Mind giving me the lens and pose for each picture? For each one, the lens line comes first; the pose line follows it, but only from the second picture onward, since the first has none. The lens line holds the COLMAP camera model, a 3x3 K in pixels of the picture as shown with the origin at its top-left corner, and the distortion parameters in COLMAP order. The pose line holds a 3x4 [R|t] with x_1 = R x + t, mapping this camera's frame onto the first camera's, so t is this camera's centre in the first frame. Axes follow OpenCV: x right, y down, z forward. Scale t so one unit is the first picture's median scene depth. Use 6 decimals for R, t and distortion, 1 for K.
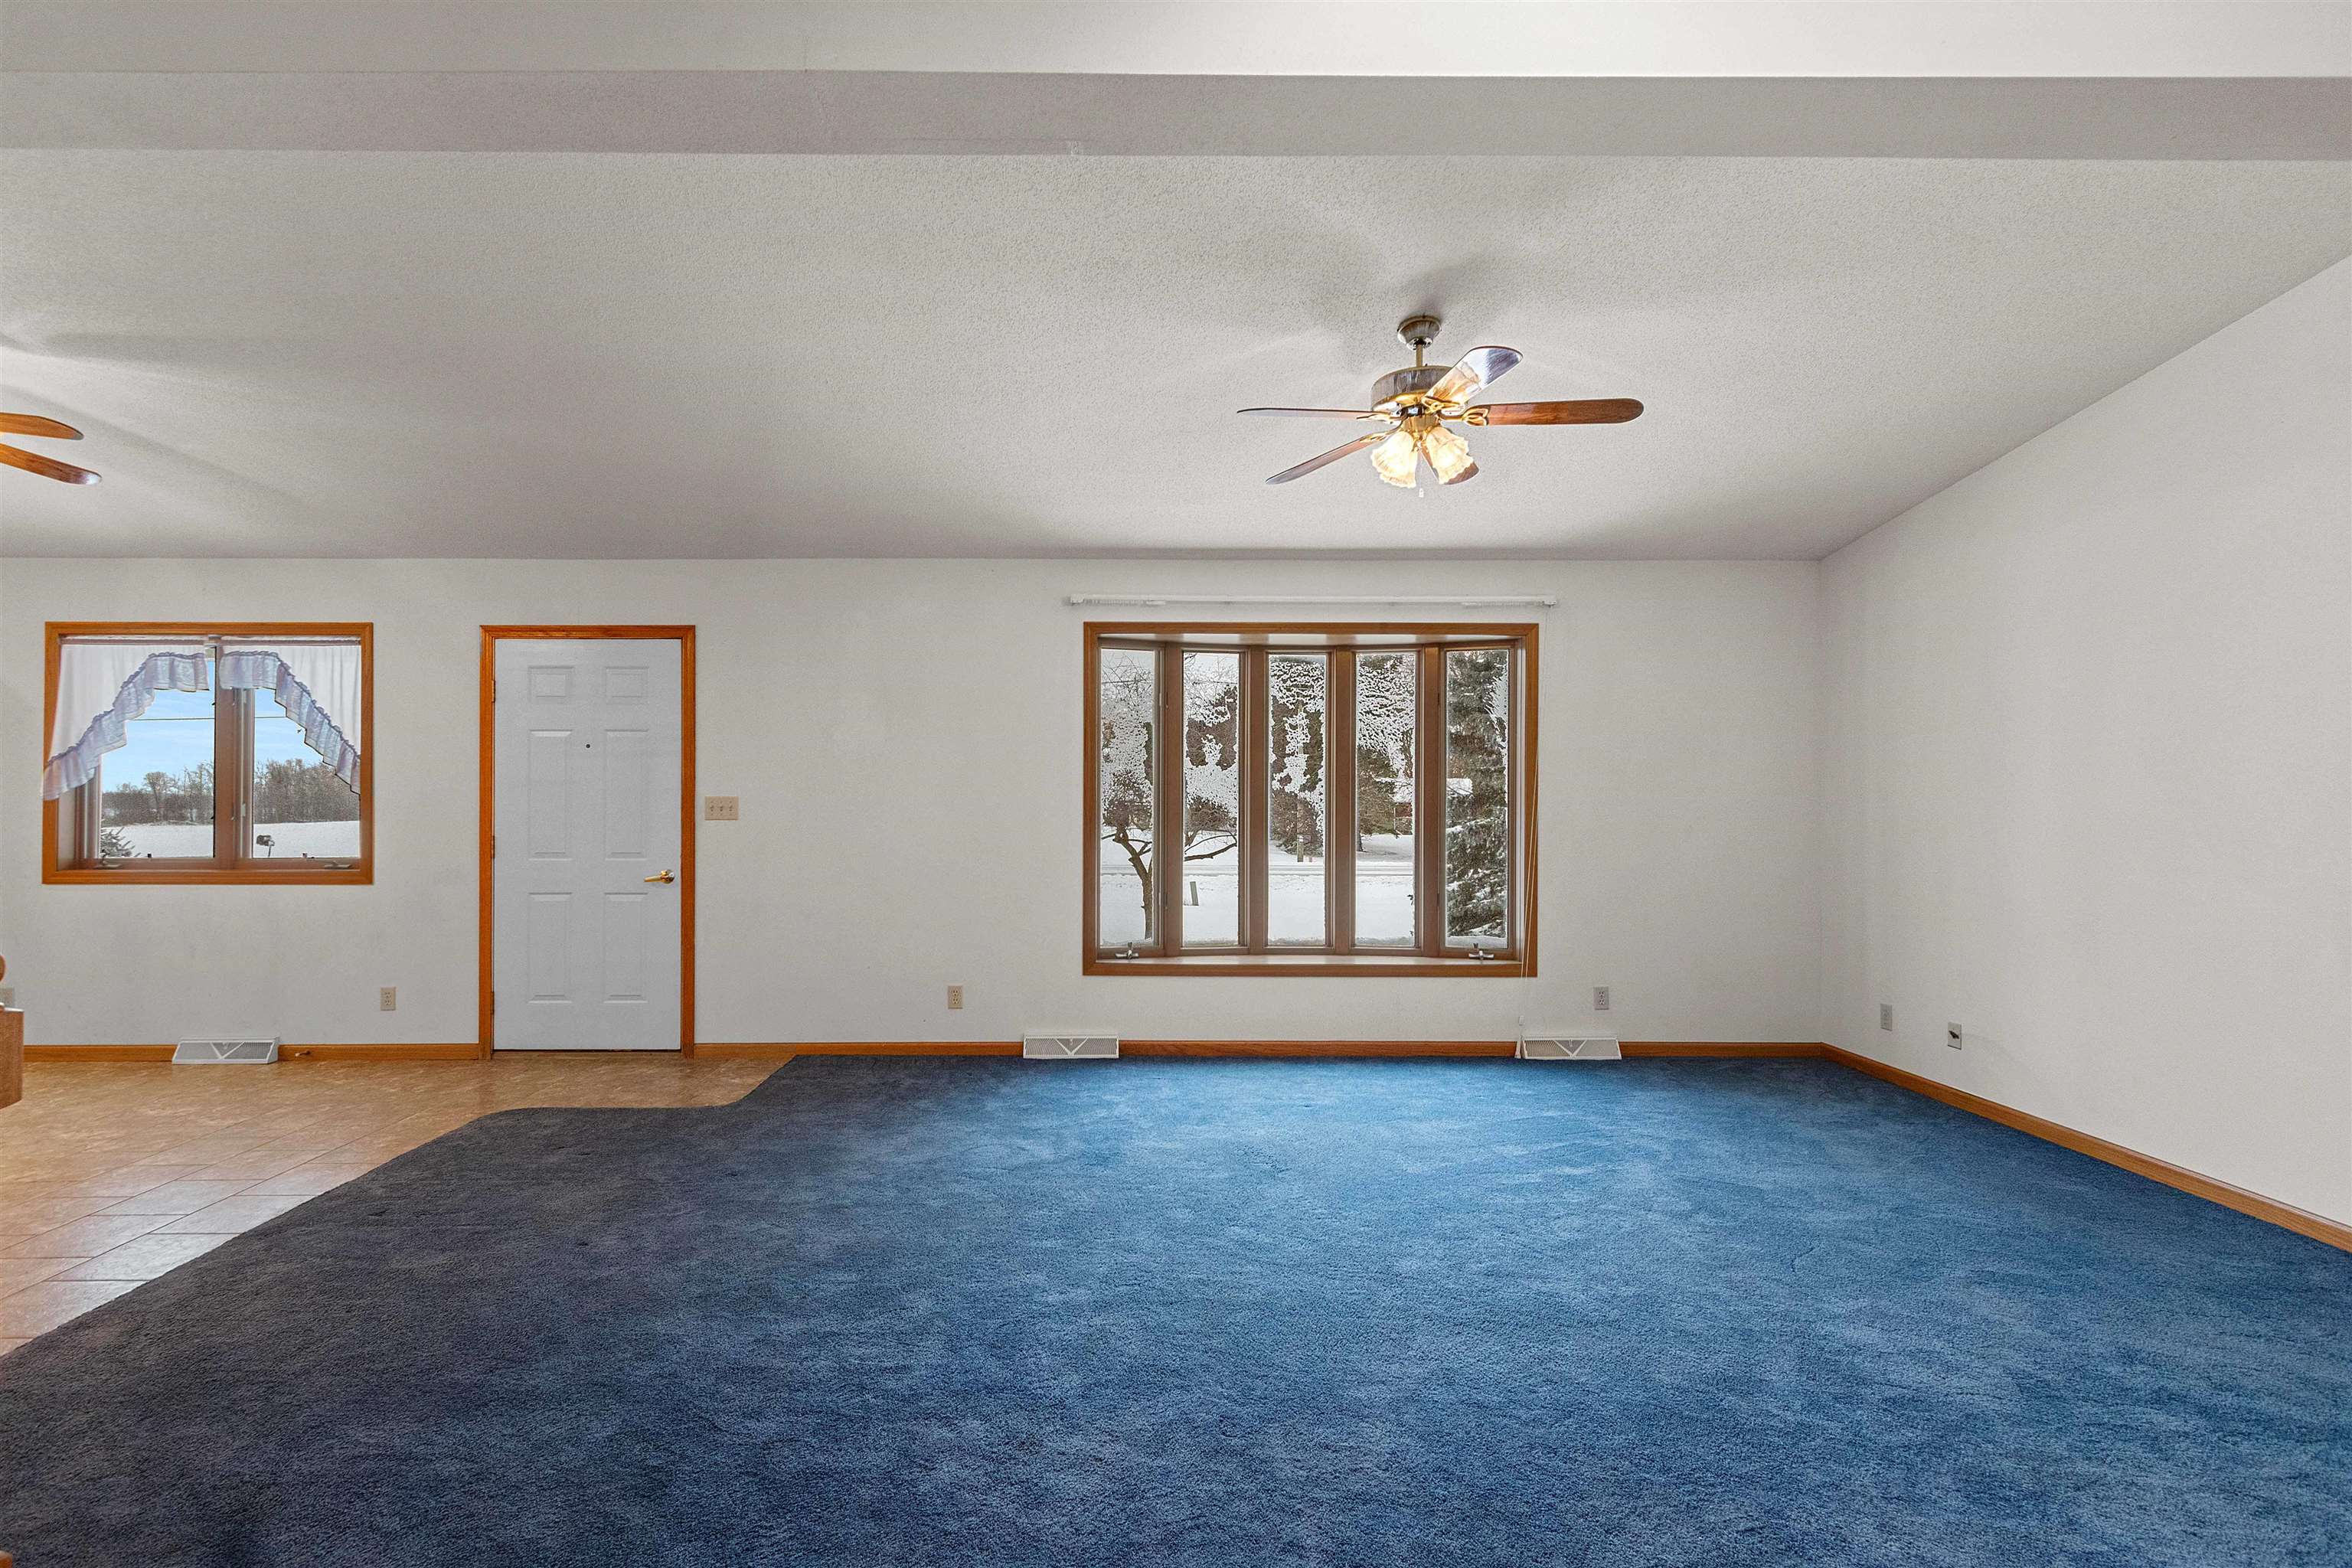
lens RADIAL K [[1082.8, 0, 1184.5], [0, 1082.8, 793.3], [0, 0, 1]] dist [0.009691, -0.000693]
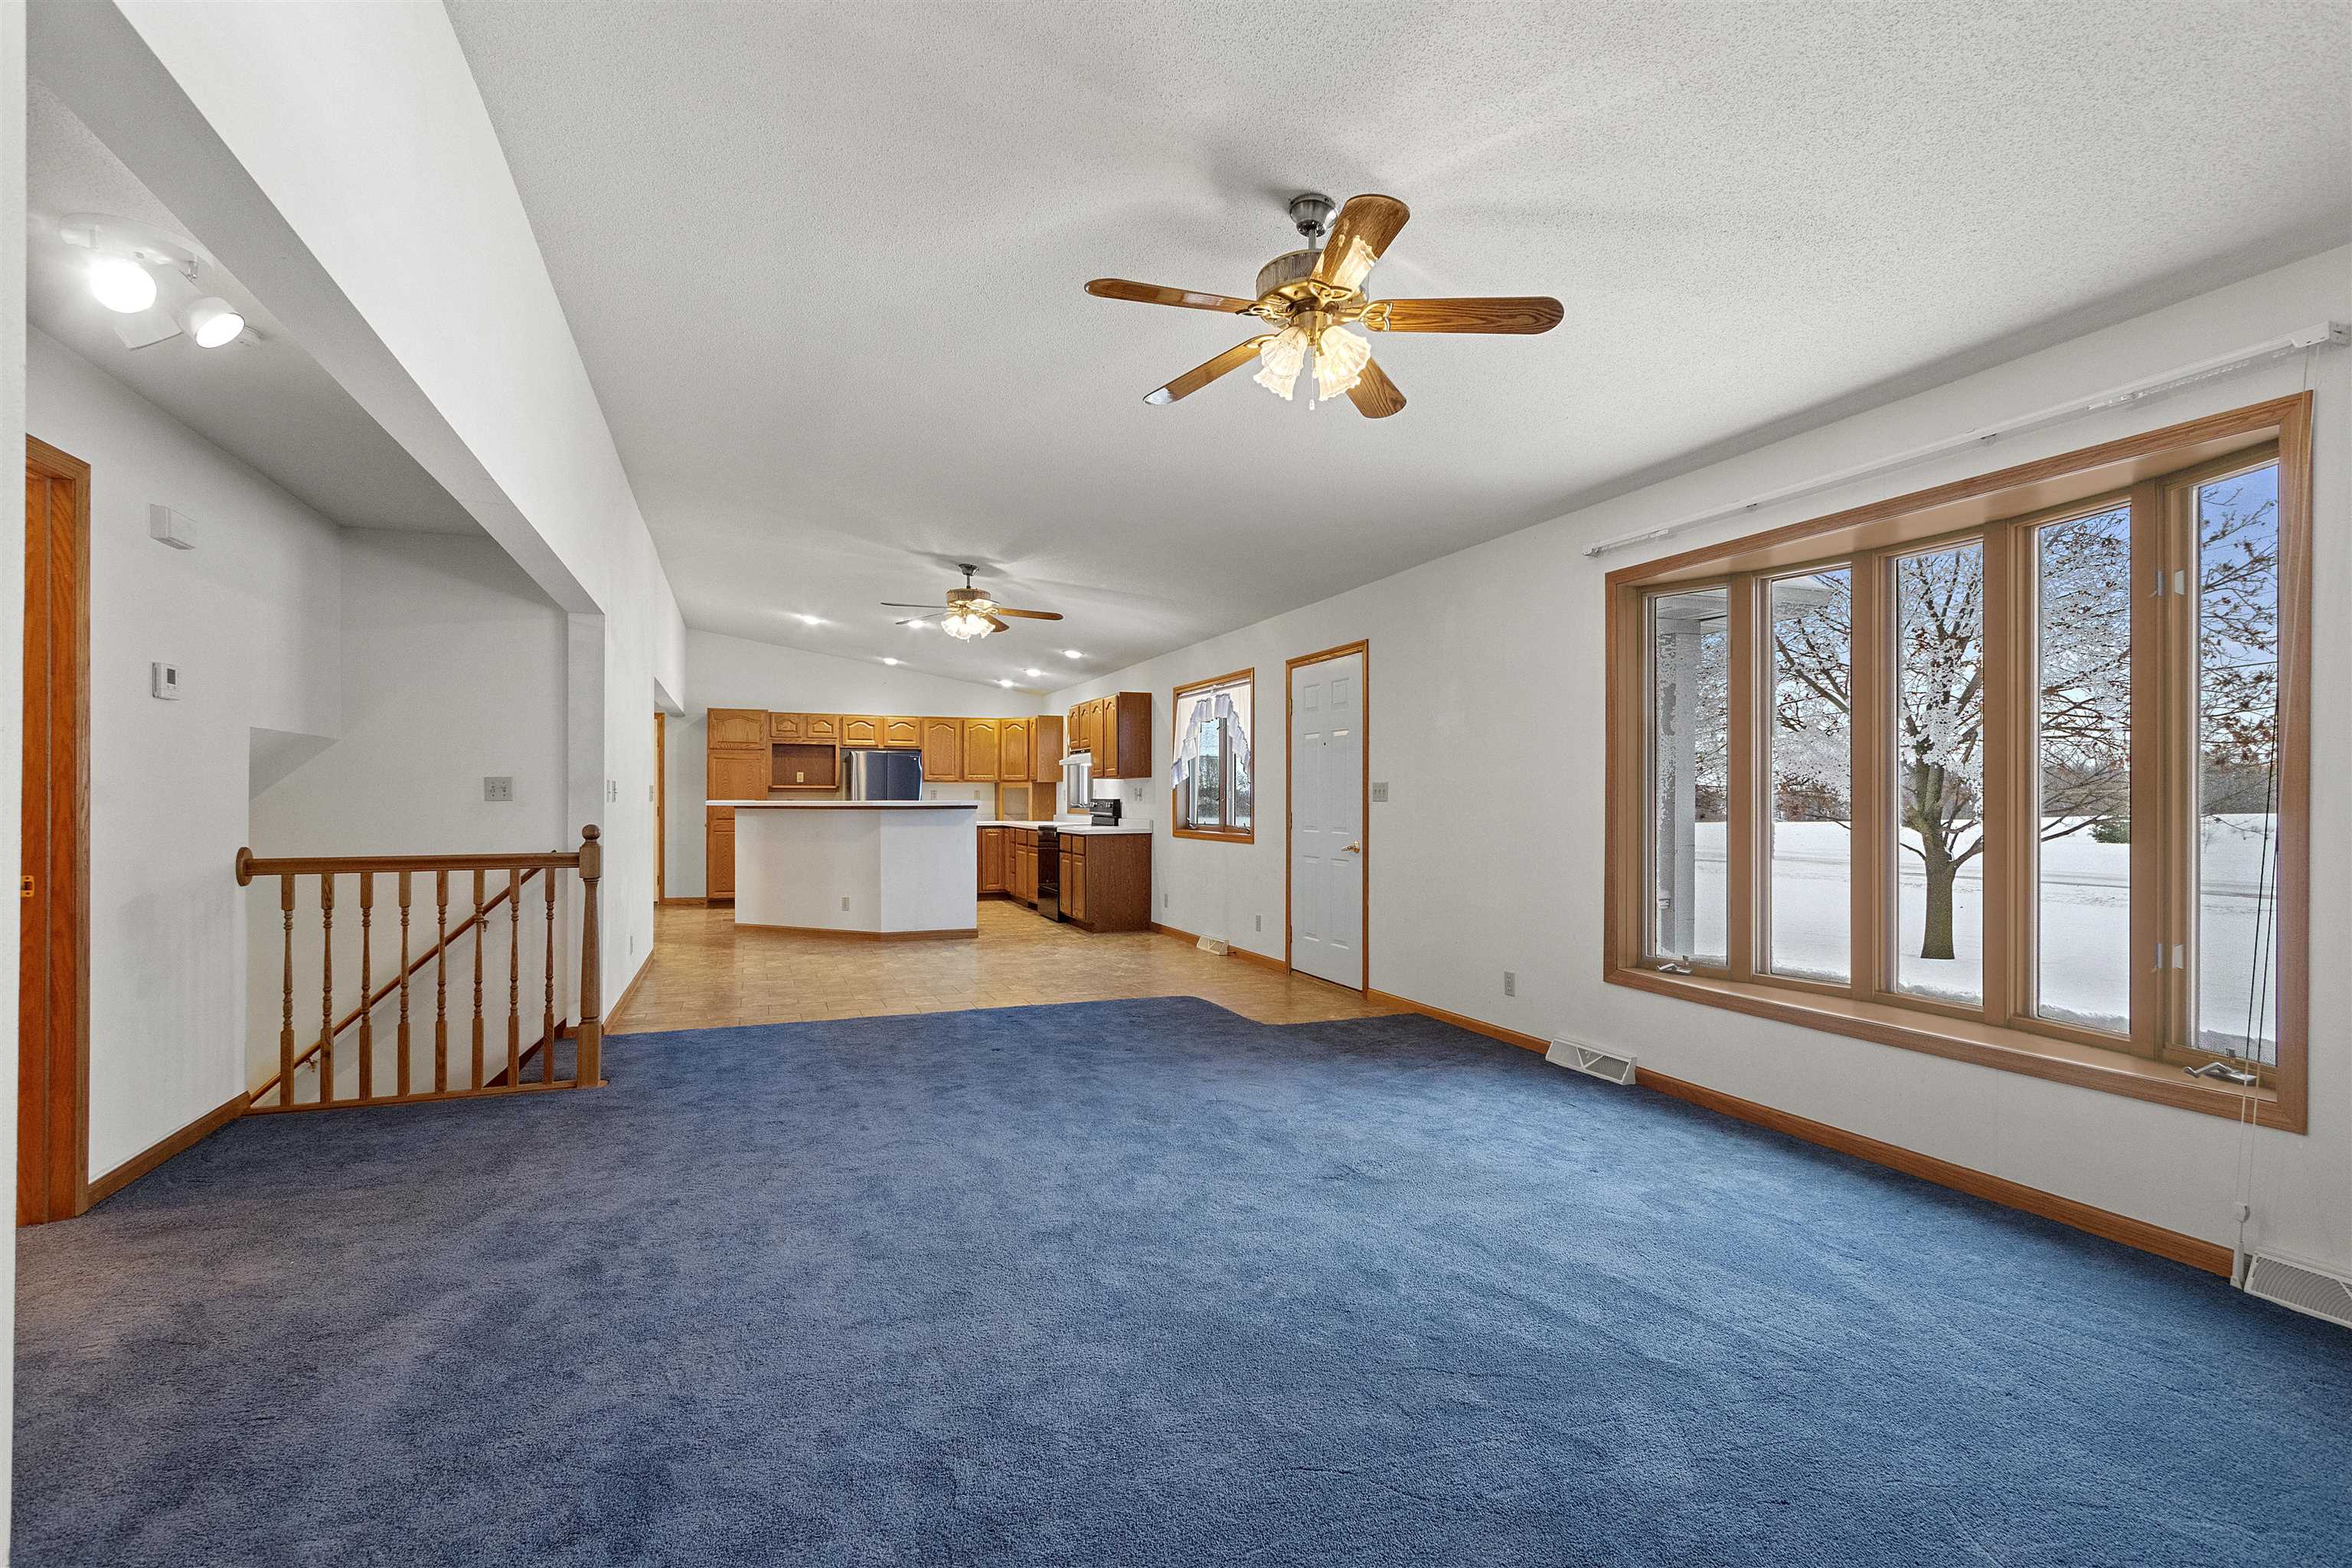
lens RADIAL K [[1082.8, 0, 1145.6], [0, 1082.8, 792.6], [0, 0, 1]] dist [0.009691, -0.000693]
pose [[0.342602, -0.003783, -0.939473, 0.589417], [0.004929, 0.999985, -0.002229, 0.016402], [0.939468, -0.003867, 0.342616, 0.357042]]
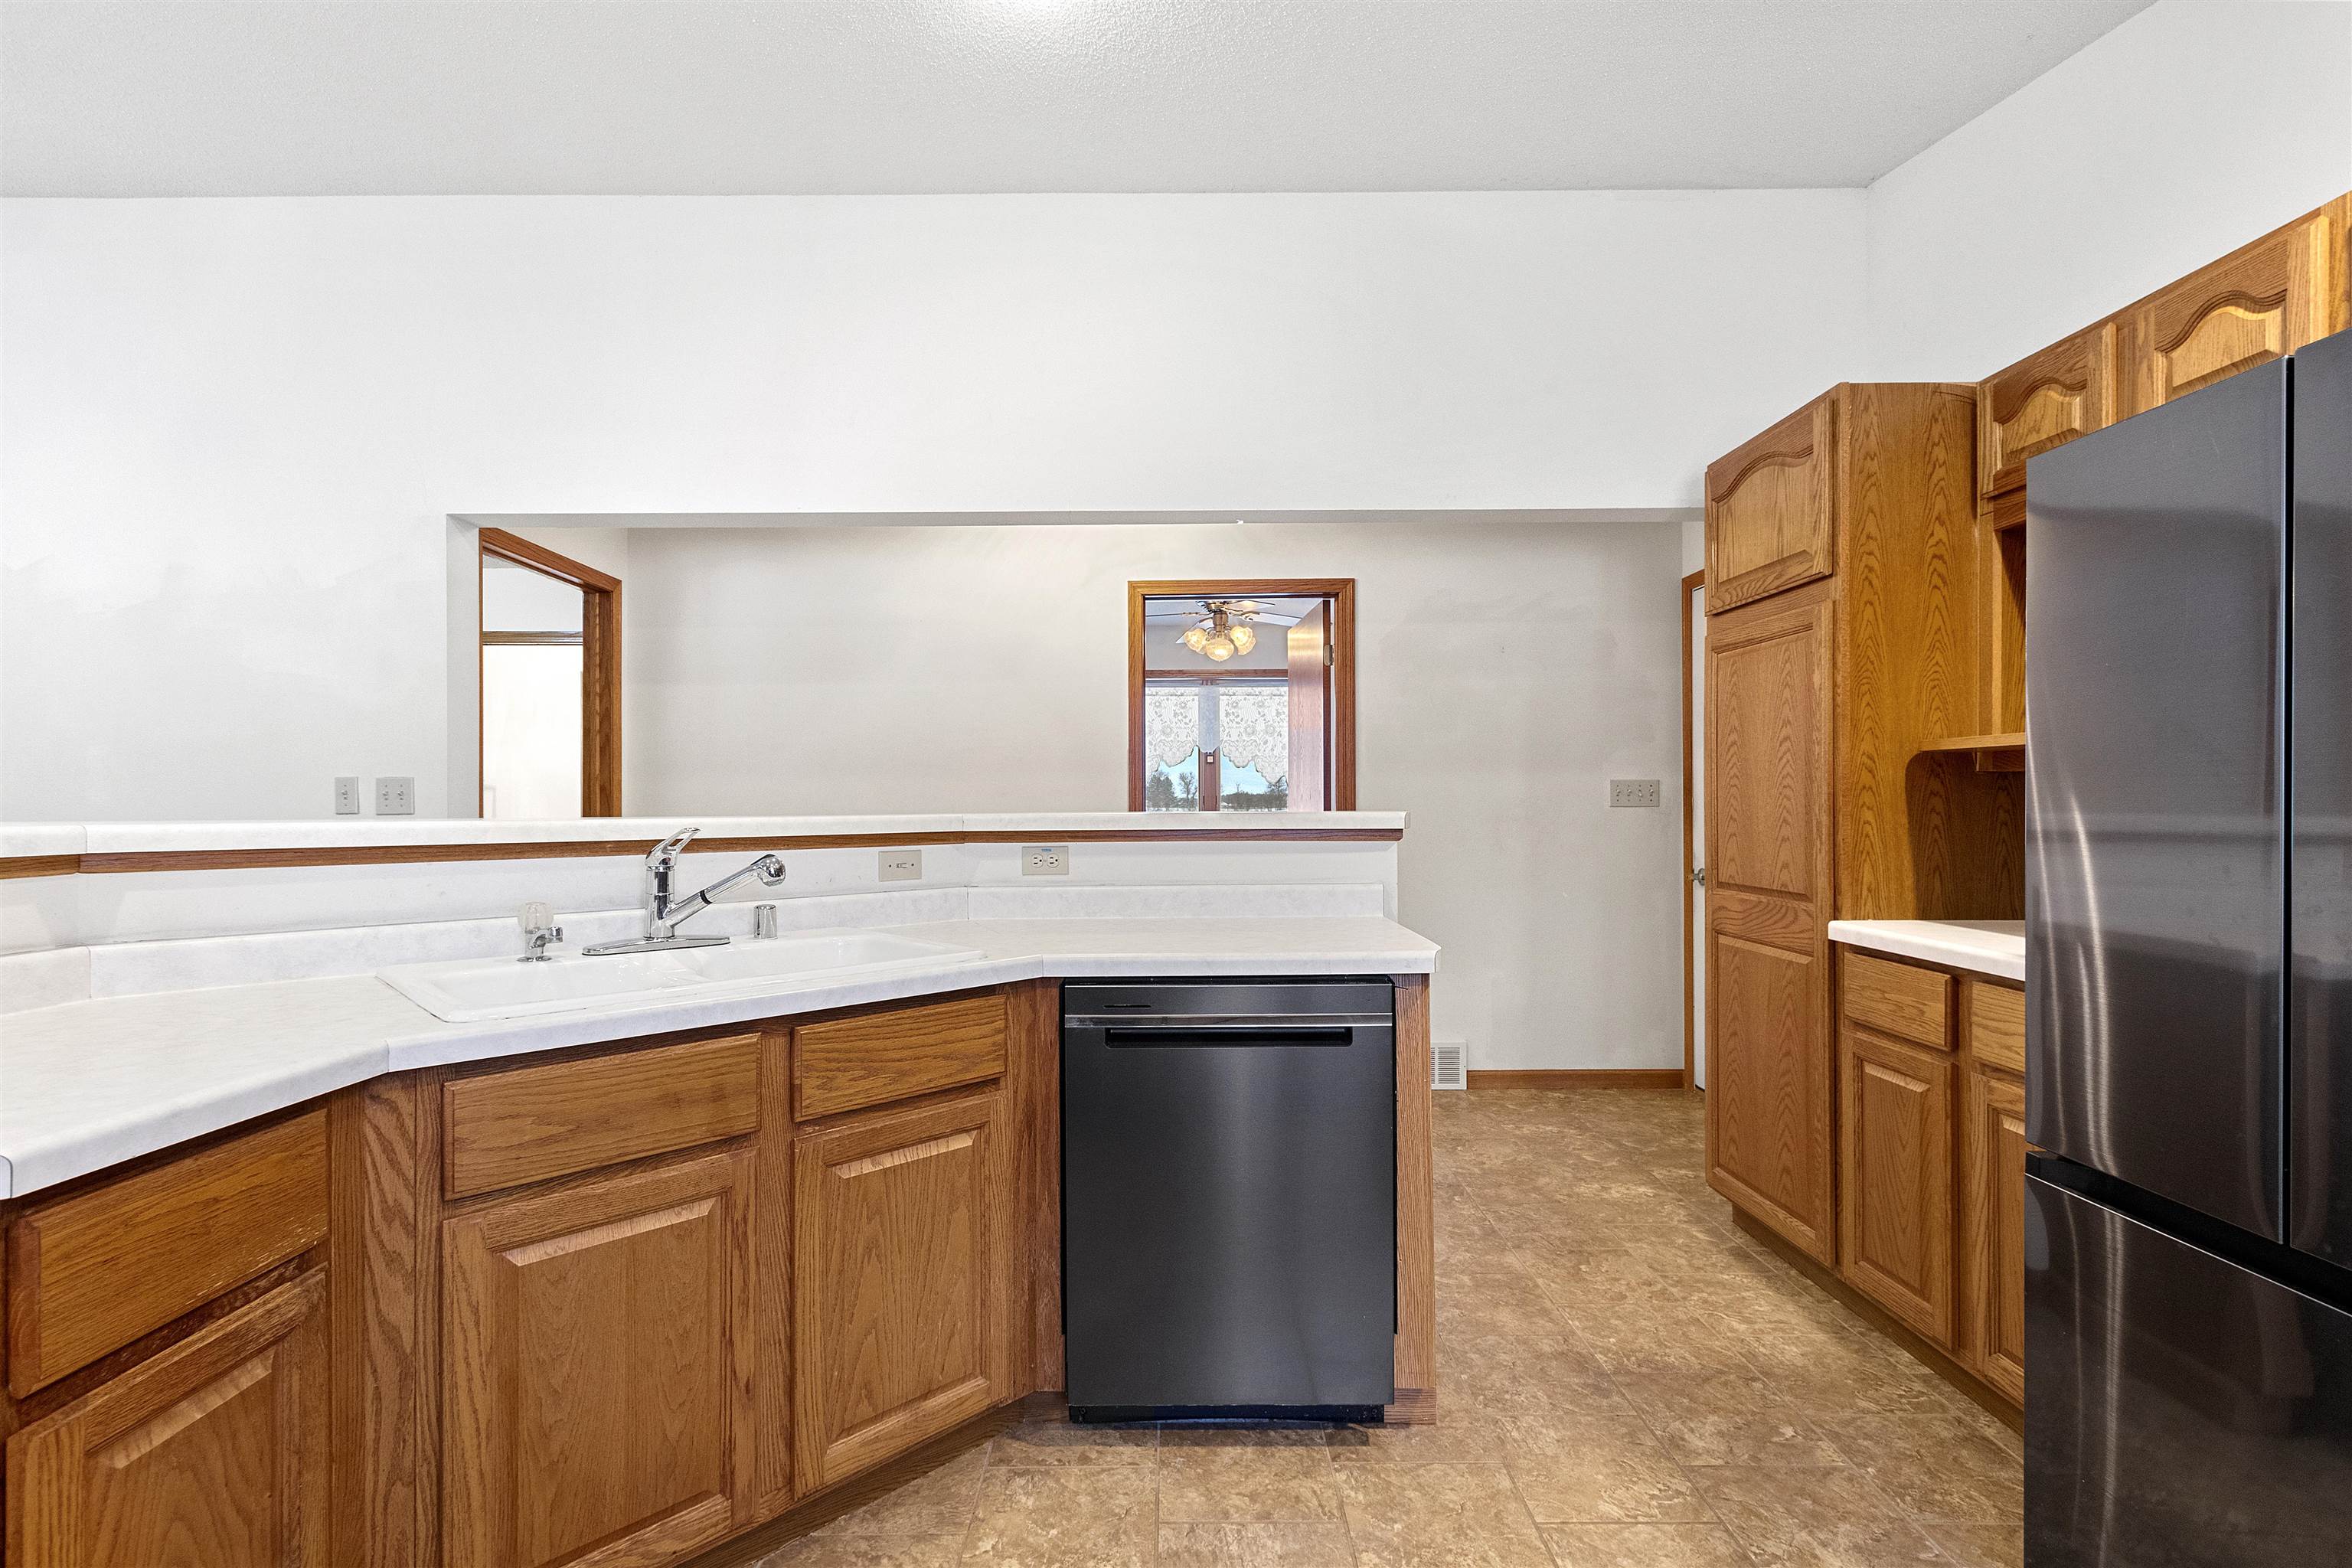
lens RADIAL K [[1082.8, 0, 1146.1], [0, 1082.8, 798.6], [0, 0, 1]] dist [0.009691, -0.000693]
pose [[-0.999977, 0.004030, -0.005397, -1.479555], [0.004079, 0.999949, -0.009210, 0.019704], [0.005360, -0.009232, -0.999943, 0.860585]]
